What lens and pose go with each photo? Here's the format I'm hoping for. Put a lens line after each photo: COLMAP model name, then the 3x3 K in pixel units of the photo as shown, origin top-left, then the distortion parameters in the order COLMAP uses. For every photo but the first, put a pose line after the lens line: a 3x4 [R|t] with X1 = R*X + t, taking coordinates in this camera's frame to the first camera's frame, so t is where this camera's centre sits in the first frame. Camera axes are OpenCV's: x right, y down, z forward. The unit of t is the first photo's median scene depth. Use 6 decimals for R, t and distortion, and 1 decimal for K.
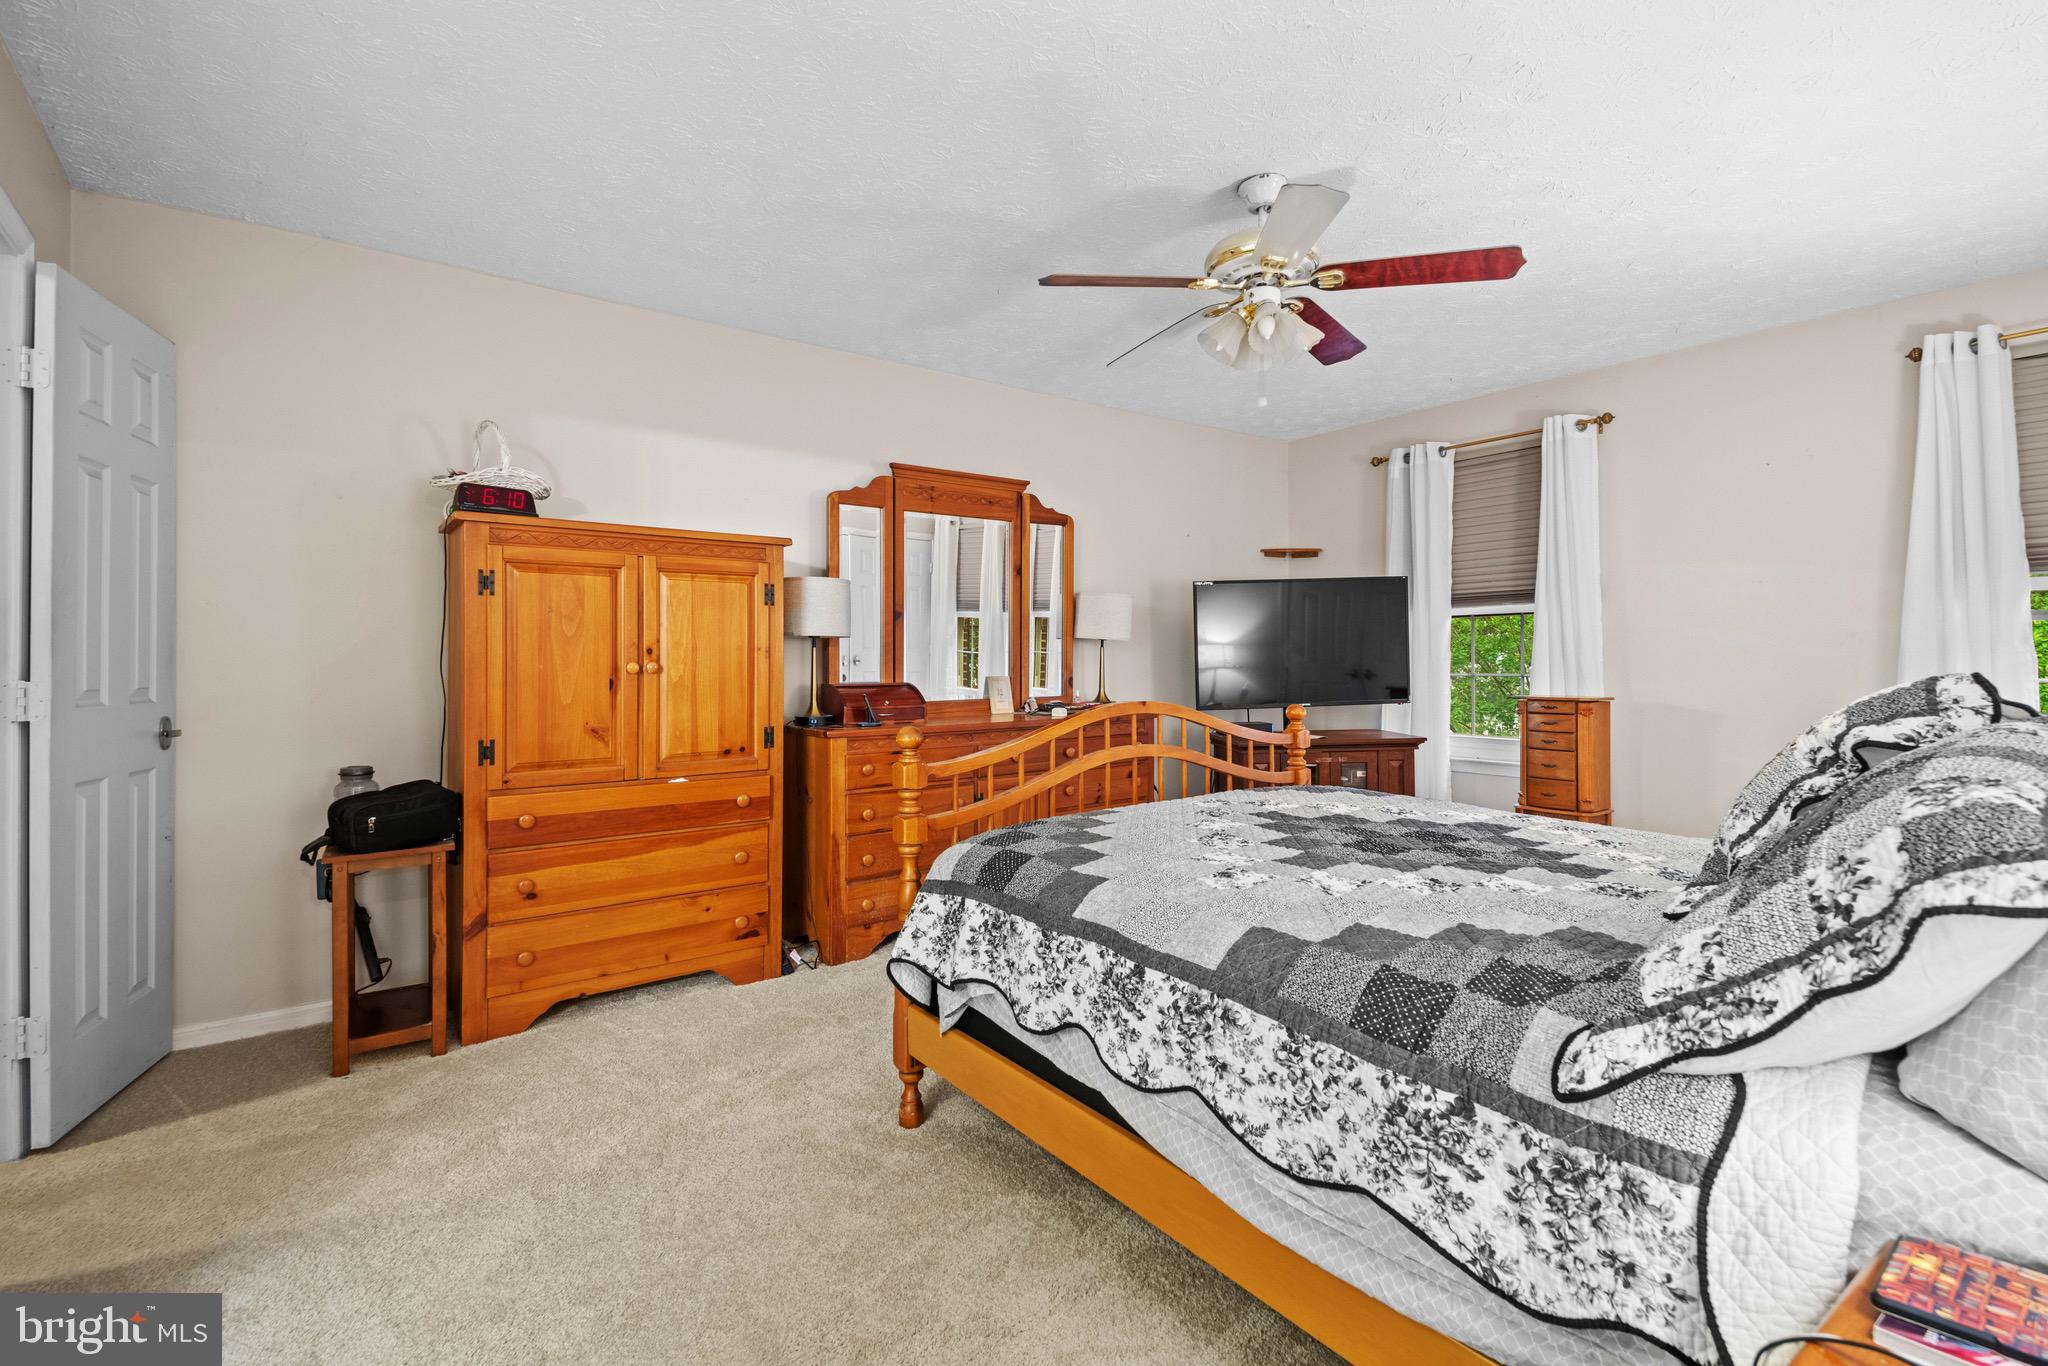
lens RADIAL K [[940.2, 0, 1023.7], [0, 940.2, 666.5], [0, 0, 1]] dist [0.042981, -0.000174]
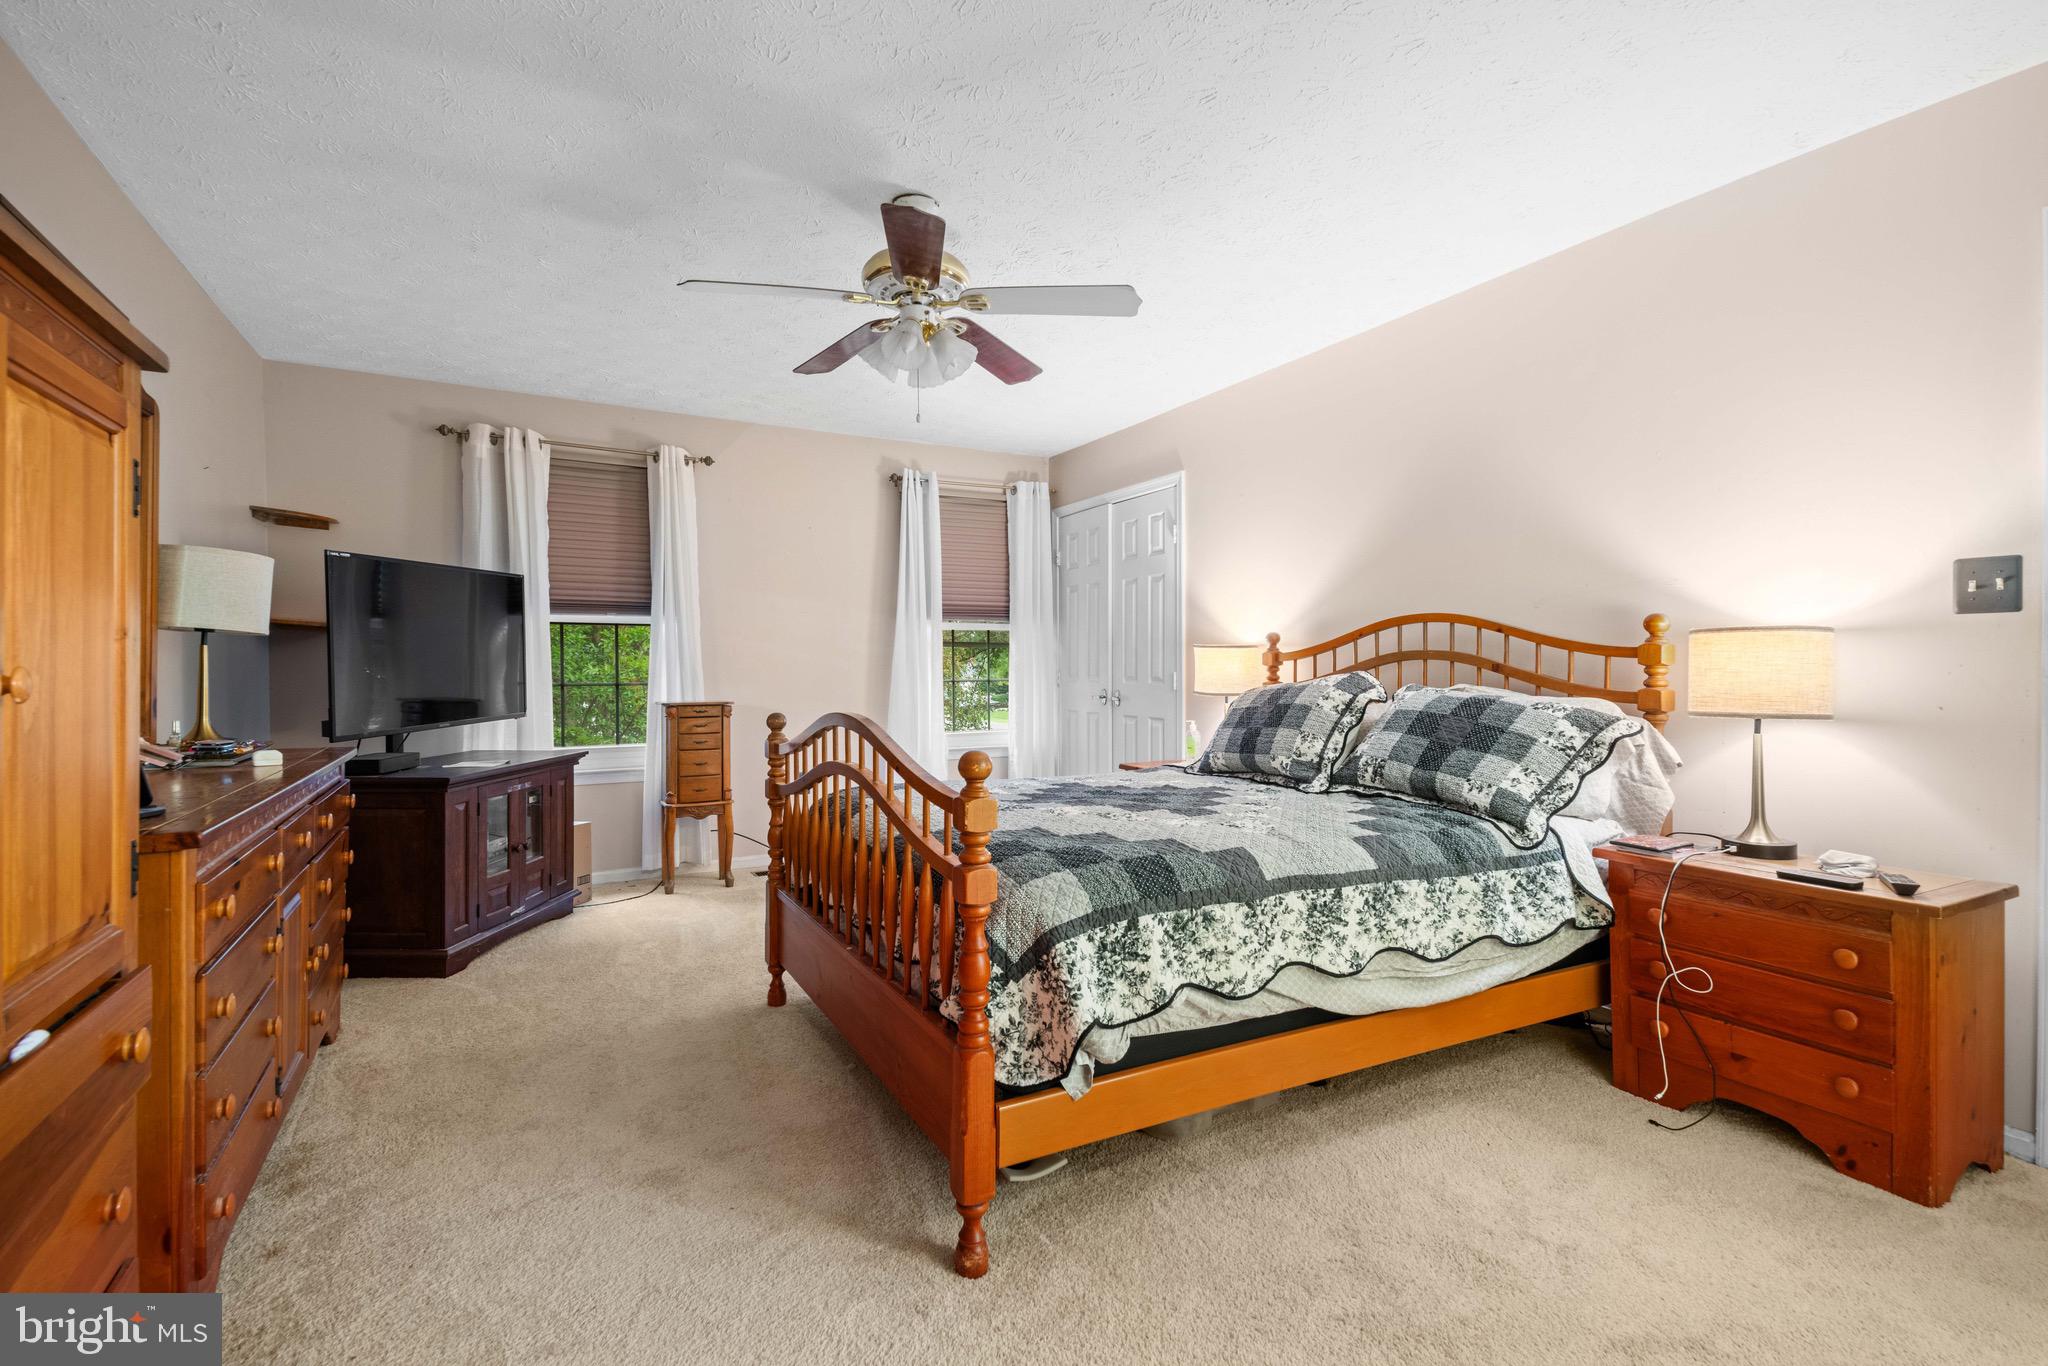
lens RADIAL K [[940.2, 0, 1020.8], [0, 940.2, 677.8], [0, 0, 1]] dist [0.042981, -0.000174]
pose [[0.148279, -0.006033, 0.988927, -1.302628], [0.008158, 0.999955, 0.004877, 0.003669], [-0.988912, 0.007345, 0.148321, 1.262394]]
